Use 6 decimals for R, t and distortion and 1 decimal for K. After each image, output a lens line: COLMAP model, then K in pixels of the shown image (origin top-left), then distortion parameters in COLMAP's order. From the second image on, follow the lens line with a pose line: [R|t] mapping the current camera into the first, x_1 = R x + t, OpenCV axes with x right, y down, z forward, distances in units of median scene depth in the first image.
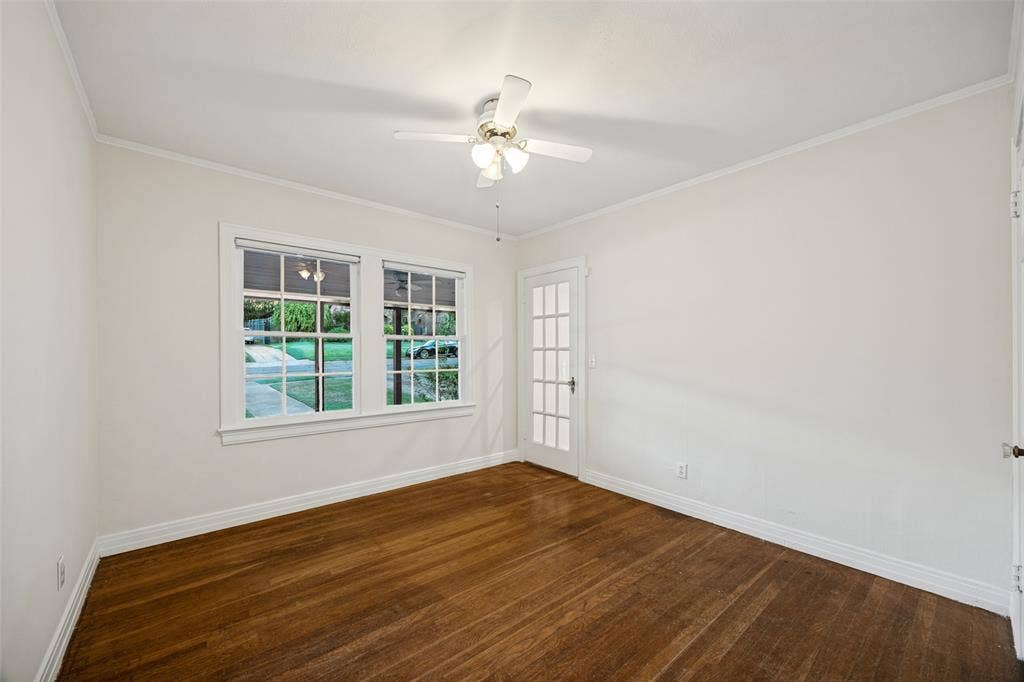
lens RADIAL K [[394.0, 0, 511.1], [0, 394.0, 348.7], [0, 0, 1]] dist [0.000706, -0.000274]
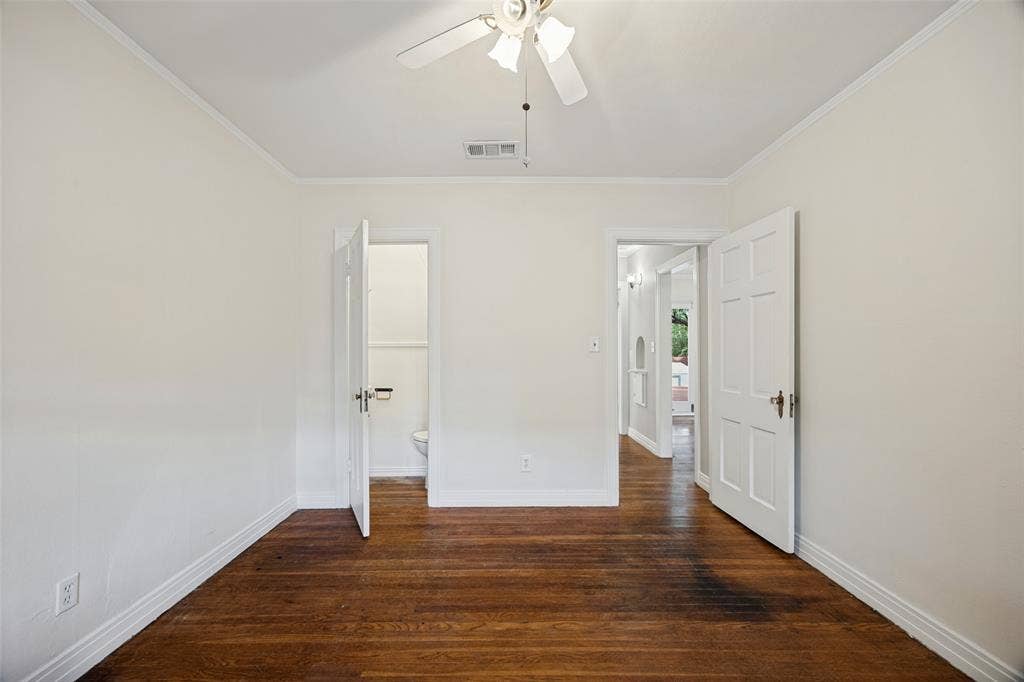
lens RADIAL K [[394.0, 0, 508.9], [0, 394.0, 345.1], [0, 0, 1]] dist [0.000706, -0.000274]
pose [[-0.769655, 0.008108, 0.638408, -0.464335], [-0.005688, 0.999793, -0.019555, 0.026753], [-0.638434, -0.018682, -0.769450, 1.714142]]
